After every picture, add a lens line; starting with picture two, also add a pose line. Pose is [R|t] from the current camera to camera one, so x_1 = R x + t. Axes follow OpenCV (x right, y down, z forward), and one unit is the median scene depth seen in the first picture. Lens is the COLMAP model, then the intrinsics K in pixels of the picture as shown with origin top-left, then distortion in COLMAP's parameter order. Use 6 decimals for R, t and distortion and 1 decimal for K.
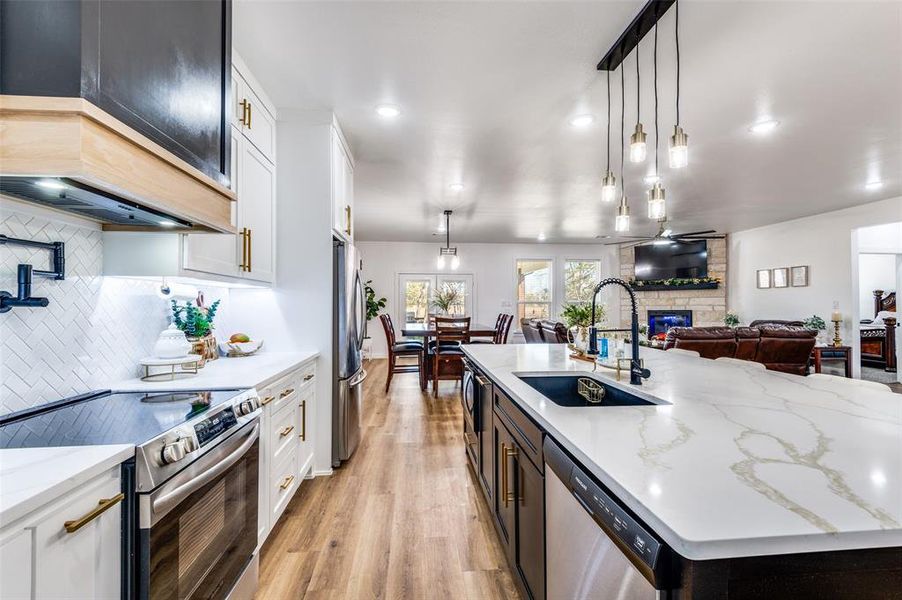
lens RADIAL K [[409.0, 0, 451.0], [0, 409.0, 301.4], [0, 0, 1]] dist [0.024954, -0.012820]
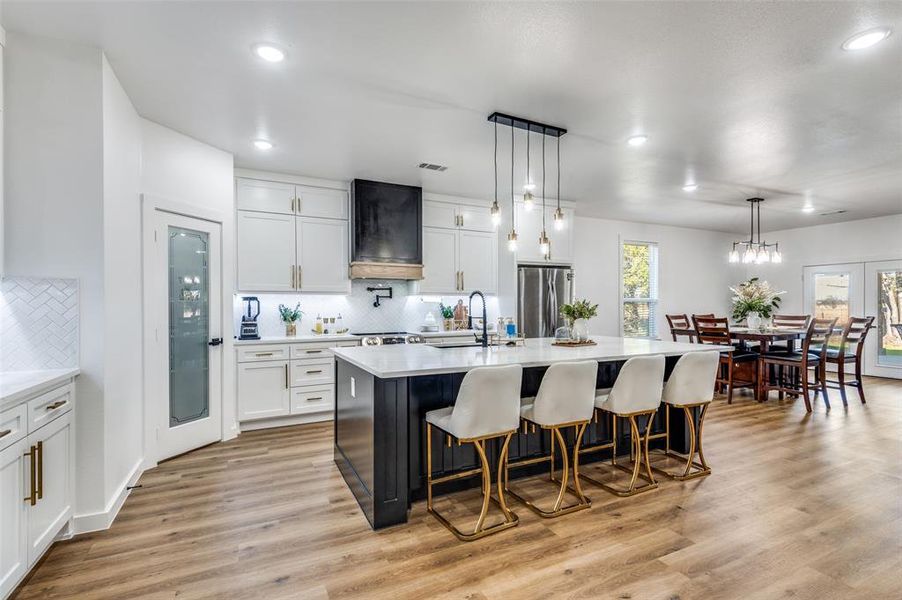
lens RADIAL K [[409.0, 0, 446.1], [0, 409.0, 306.2], [0, 0, 1]] dist [0.024954, -0.012820]
pose [[0.349457, -0.002326, -0.936950, 1.578005], [0.010266, 0.999946, 0.001346, 0.009679], [0.936896, -0.010089, 0.349462, 0.139507]]
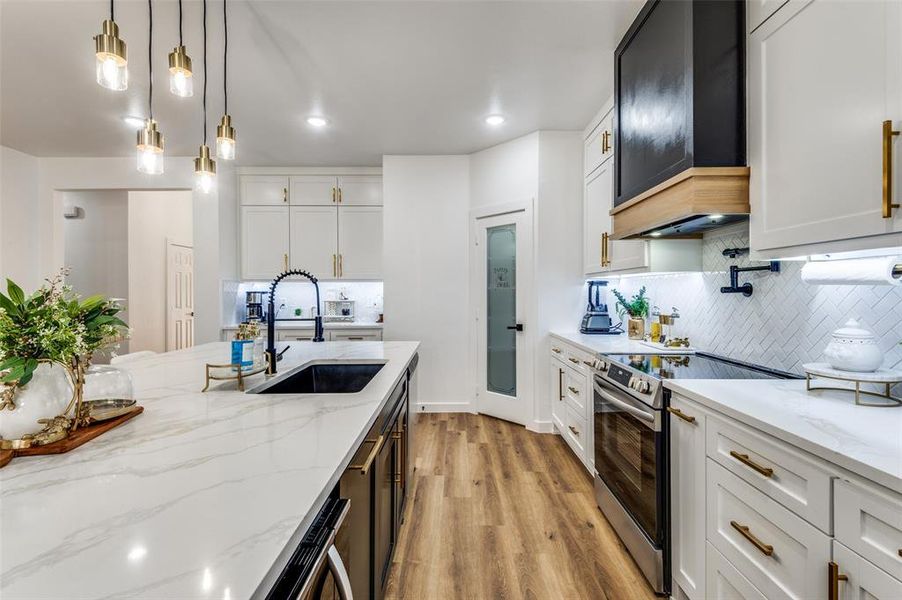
lens RADIAL K [[409.0, 0, 452.2], [0, 409.0, 292.9], [0, 0, 1]] dist [0.024954, -0.012820]
pose [[-0.995448, 0.006293, 0.095095, -0.070178], [0.006030, 0.999977, -0.003053, 0.006408], [-0.095112, -0.002466, -0.995464, 1.469989]]
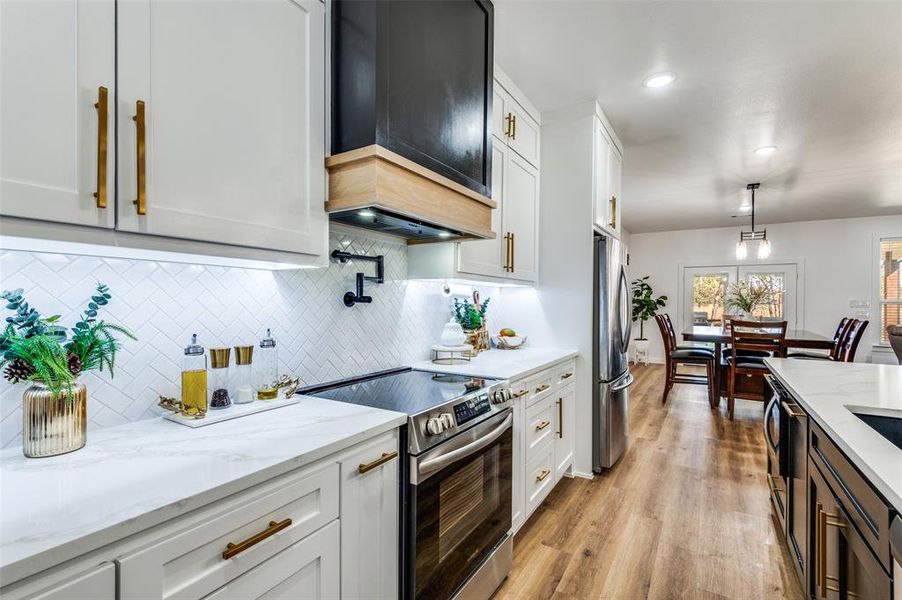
lens RADIAL K [[409.0, 0, 449.3], [0, 409.0, 303.1], [0, 0, 1]] dist [0.024954, -0.012820]
pose [[0.793490, 0.009364, -0.608511, 0.035597], [-0.003574, 0.999936, 0.010727, -0.001424], [0.608573, -0.006336, 0.793473, 0.042051]]
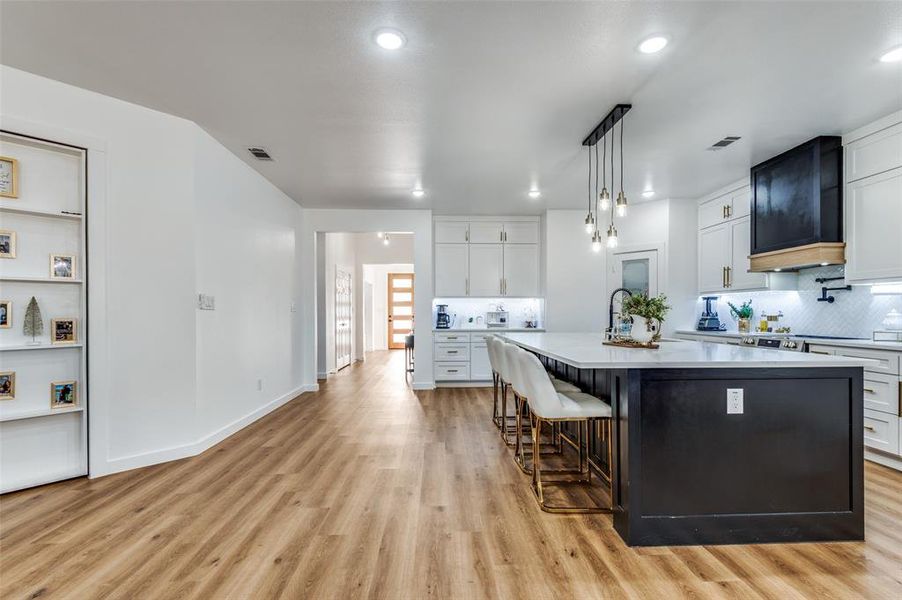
lens RADIAL K [[409.0, 0, 455.0], [0, 409.0, 315.2], [0, 0, 1]] dist [0.024954, -0.012820]
pose [[-0.998769, 0.004323, 0.049419, 0.843750], [0.004321, 0.999991, -0.000157, 0.057879], [-0.049419, 0.000056, -0.998778, 2.314187]]
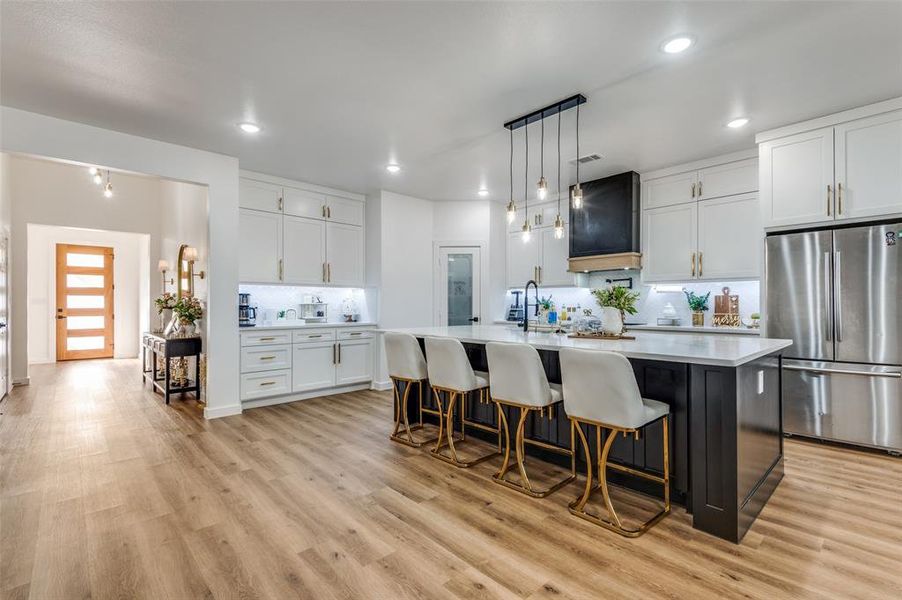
lens RADIAL K [[409.0, 0, 451.7], [0, 409.0, 302.0], [0, 0, 1]] dist [0.024954, -0.012820]
pose [[-0.791722, -0.002633, -0.610876, 1.474870], [0.005400, 0.999921, -0.011309, 0.056748], [0.610857, -0.012253, -0.791646, 1.774849]]
